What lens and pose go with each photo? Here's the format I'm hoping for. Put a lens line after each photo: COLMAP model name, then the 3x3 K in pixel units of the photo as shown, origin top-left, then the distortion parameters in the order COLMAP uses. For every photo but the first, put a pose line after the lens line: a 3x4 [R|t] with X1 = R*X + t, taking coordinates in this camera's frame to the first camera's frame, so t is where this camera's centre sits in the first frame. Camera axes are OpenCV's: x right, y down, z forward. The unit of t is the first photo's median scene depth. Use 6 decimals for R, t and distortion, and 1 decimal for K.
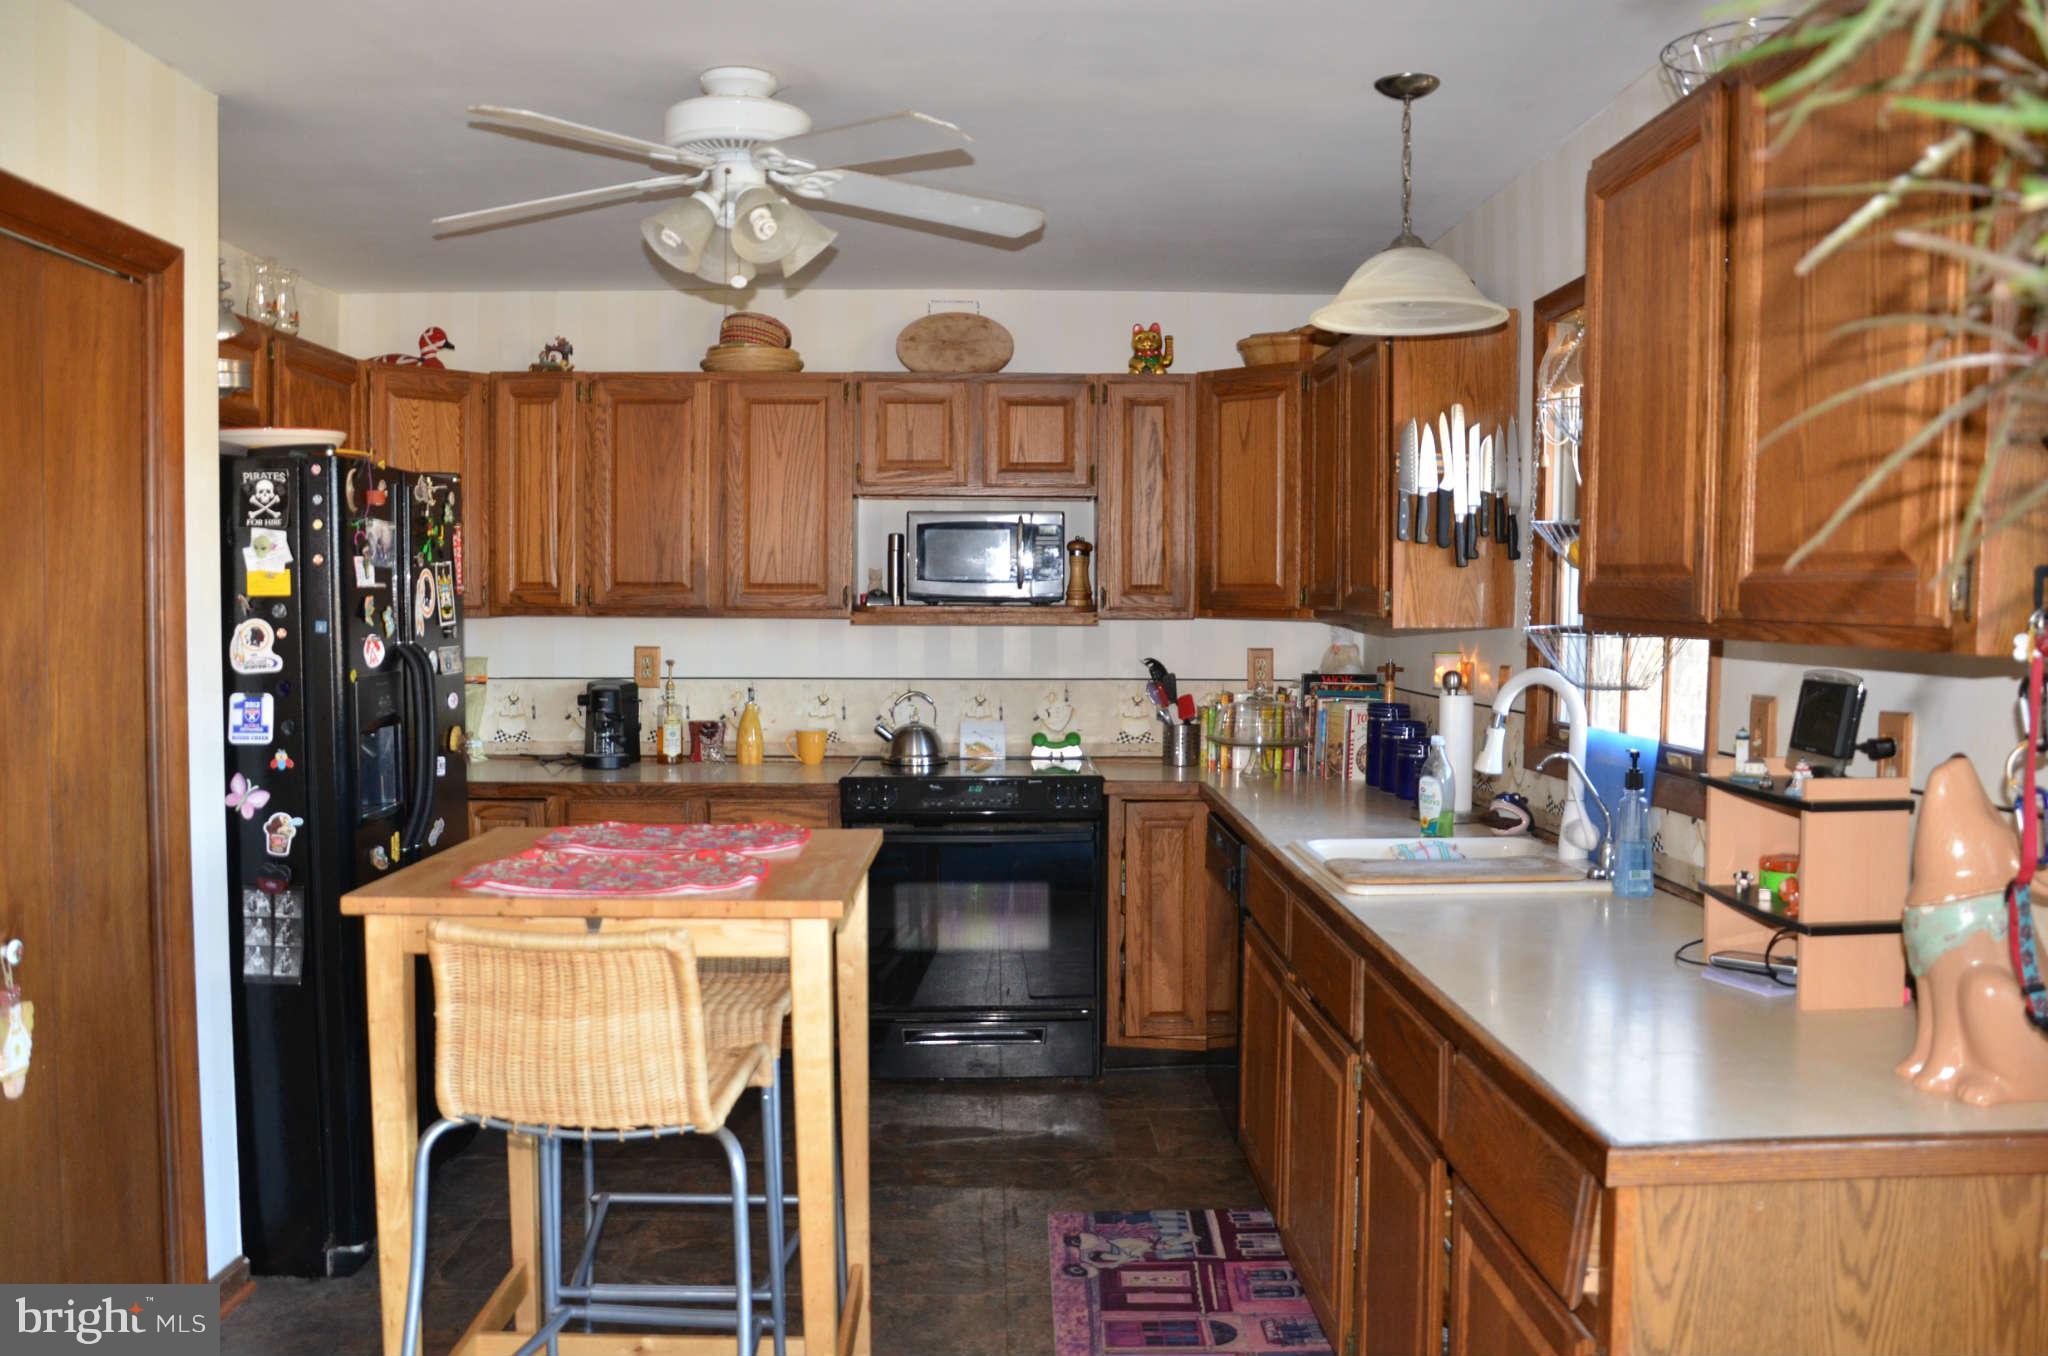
lens RADIAL K [[1594.3, 0, 1015.0], [0, 1594.3, 700.6], [0, 0, 1]] dist [-0.136352, 0.091522]
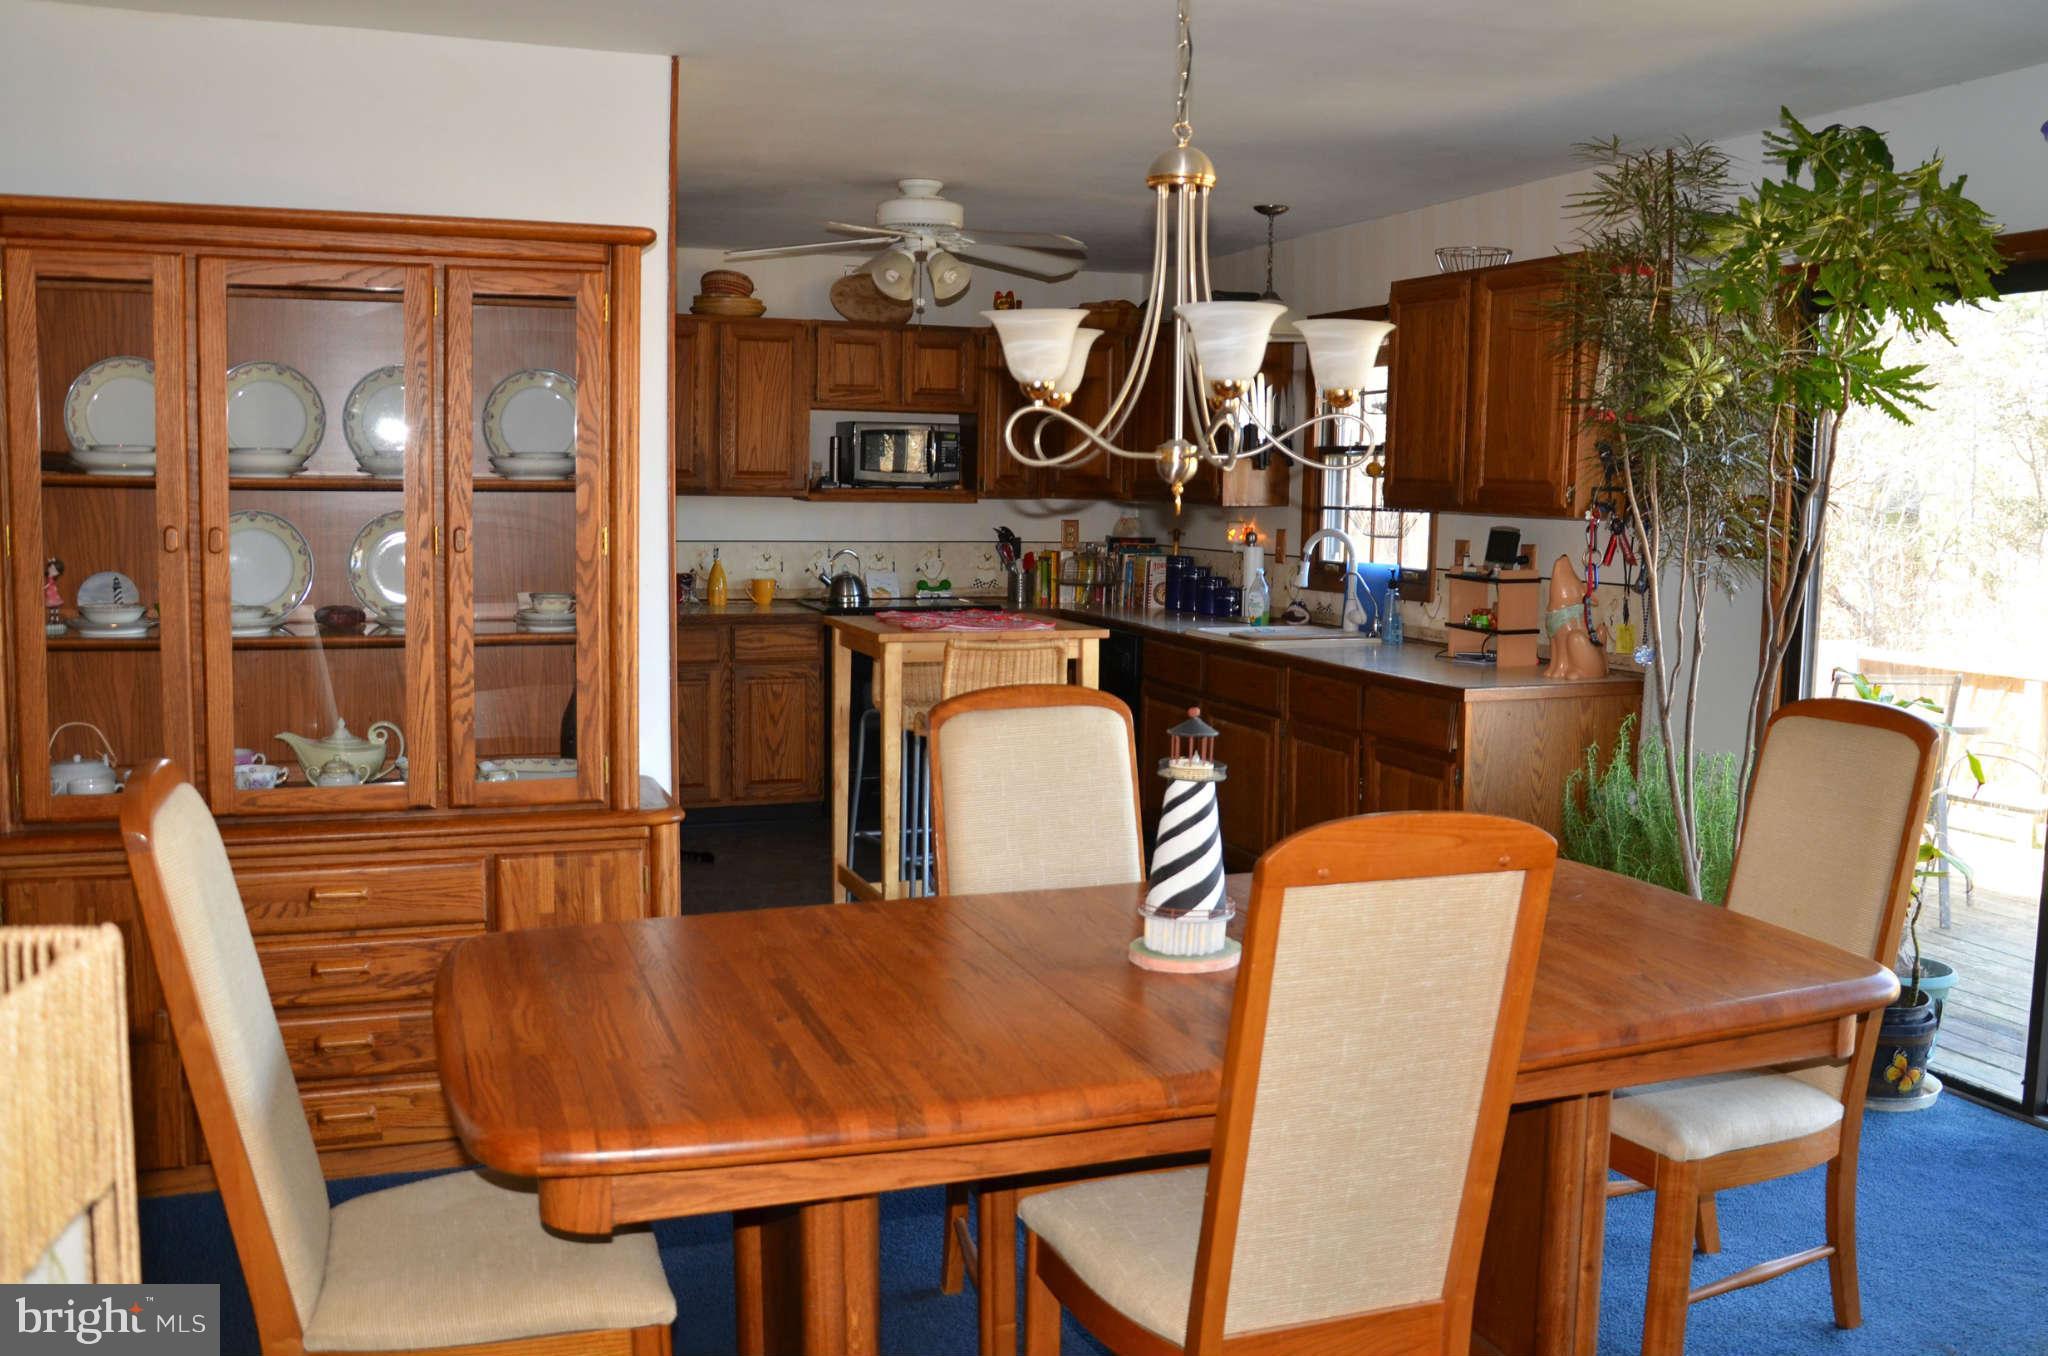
lens RADIAL K [[1850.2, 0, 1024.0], [0, 1850.2, 678.0], [0, 0, 1]] dist [-0.149825, 0.001170]
pose [[0.944528, -0.023706, 0.327576, -0.463278], [0.008435, 0.998814, 0.047960, 0.031018], [-0.328324, -0.042536, 0.943607, -0.597423]]
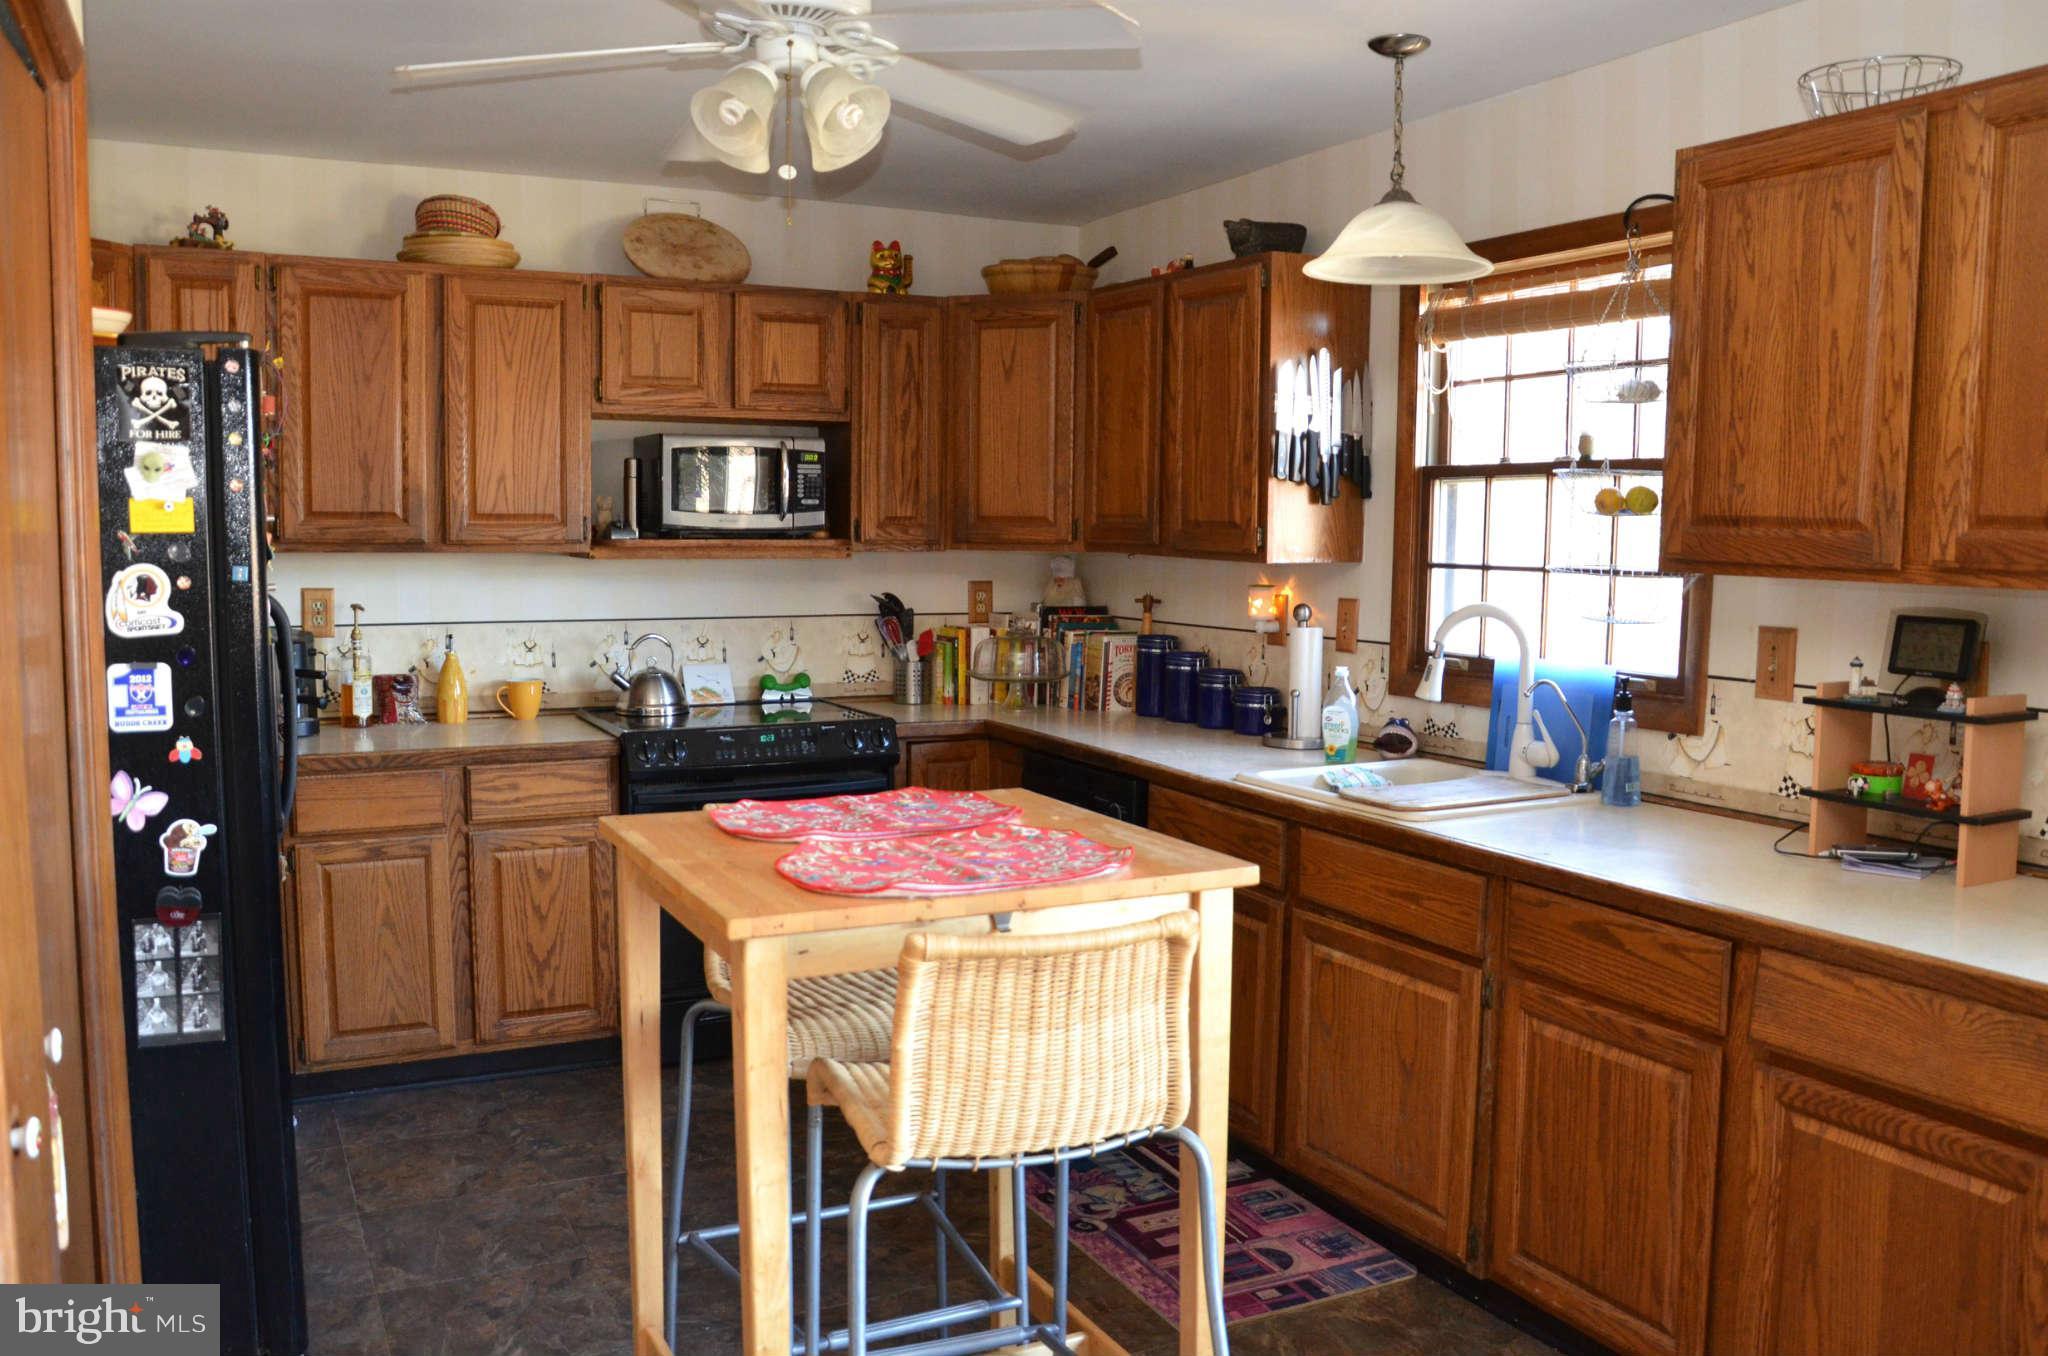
lens RADIAL K [[1640.0, 0, 997.2], [0, 1640.0, 698.2], [0, 0, 1]] dist [-0.150896, 0.132326]
pose [[0.903442, -0.040276, 0.426815, -0.291653], [0.021206, 0.998557, 0.049340, -0.011115], [-0.428186, -0.035525, 0.902992, 0.085490]]
